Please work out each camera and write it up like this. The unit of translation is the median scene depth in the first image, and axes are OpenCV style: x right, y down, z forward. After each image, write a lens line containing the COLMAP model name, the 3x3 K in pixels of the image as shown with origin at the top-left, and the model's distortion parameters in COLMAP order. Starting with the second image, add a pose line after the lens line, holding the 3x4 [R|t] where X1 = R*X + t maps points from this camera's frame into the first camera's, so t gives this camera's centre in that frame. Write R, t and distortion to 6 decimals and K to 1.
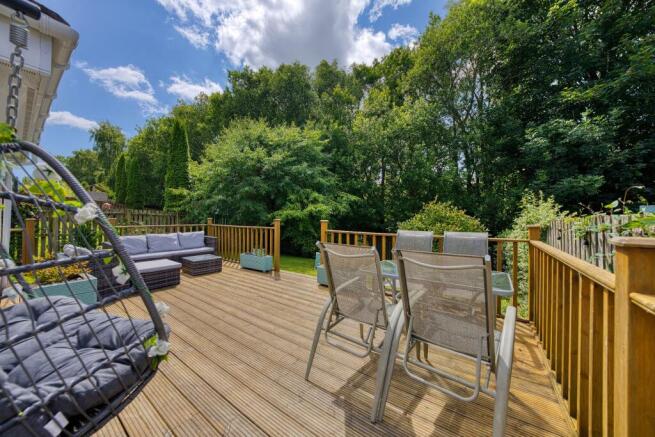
lens RADIAL K [[232.9, 0, 330.1], [0, 232.9, 219.3], [0, 0, 1]] dist [-0.000534, -0.000083]
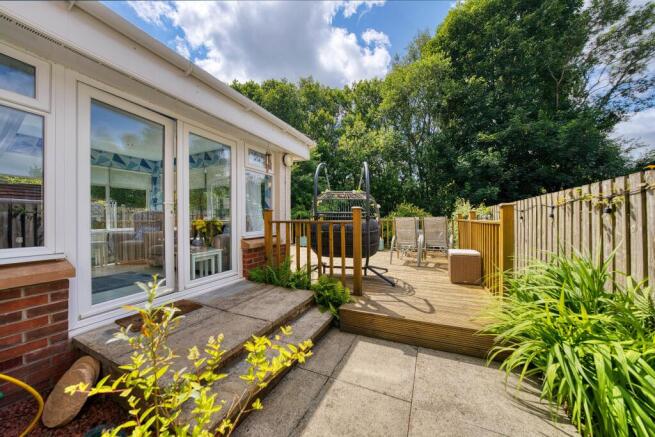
lens RADIAL K [[232.9, 0, 323.4], [0, 232.9, 221.6], [0, 0, 1]] dist [-0.000534, -0.000083]
pose [[0.985530, -0.011575, 0.169107, -0.259912], [0.011766, 0.999931, -0.000133, 0.031497], [-0.169094, 0.002120, 0.985598, -0.315928]]
